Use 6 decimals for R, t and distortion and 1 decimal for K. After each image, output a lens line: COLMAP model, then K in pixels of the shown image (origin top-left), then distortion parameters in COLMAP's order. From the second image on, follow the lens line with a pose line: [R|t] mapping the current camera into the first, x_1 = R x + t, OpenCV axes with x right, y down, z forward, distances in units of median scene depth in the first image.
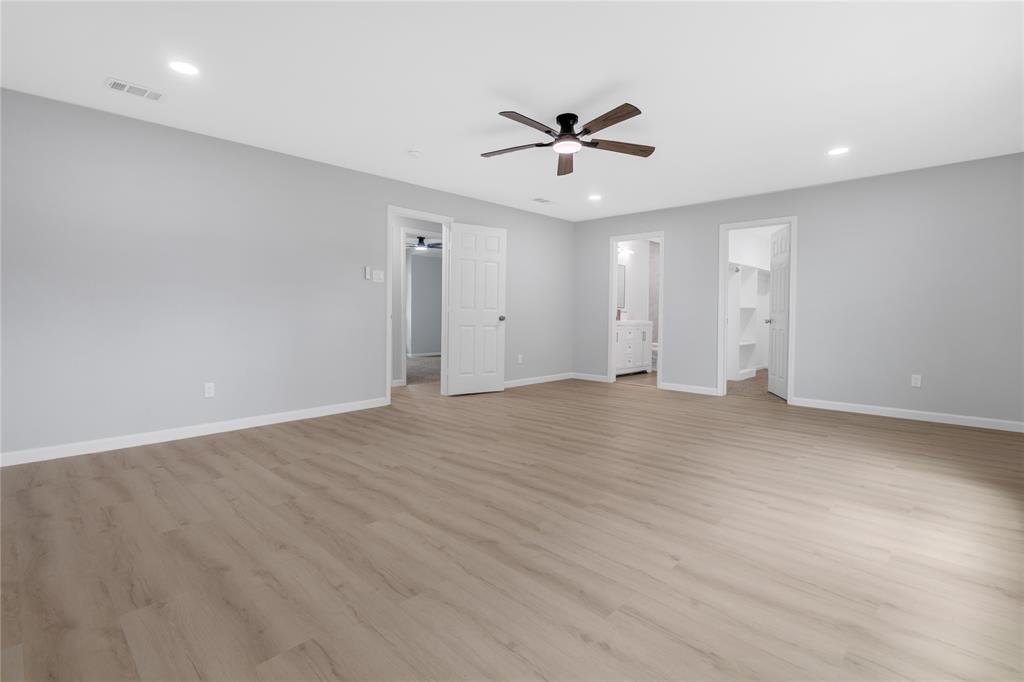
lens RADIAL K [[483.2, 0, 518.3], [0, 483.2, 339.6], [0, 0, 1]] dist [-0.001988, 0.001391]
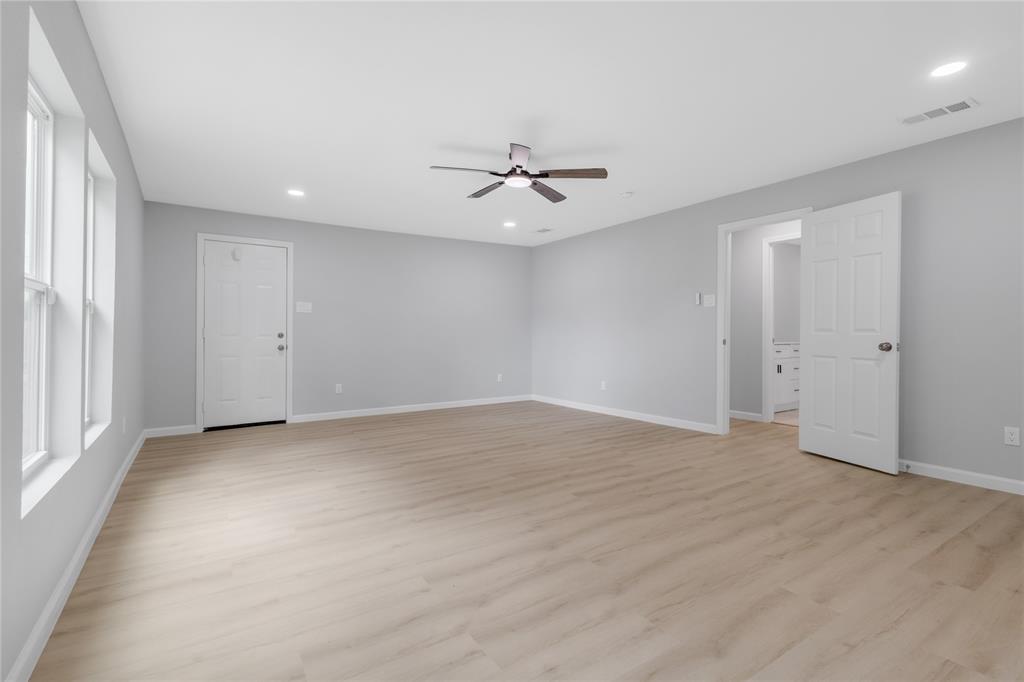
lens RADIAL K [[483.2, 0, 514.3], [0, 483.2, 345.8], [0, 0, 1]] dist [-0.001988, 0.001391]
pose [[-0.229347, 0.020698, -0.973125, 0.762113], [-0.050719, 0.998161, 0.033184, -0.050178], [0.972022, 0.056967, -0.227876, 0.826942]]
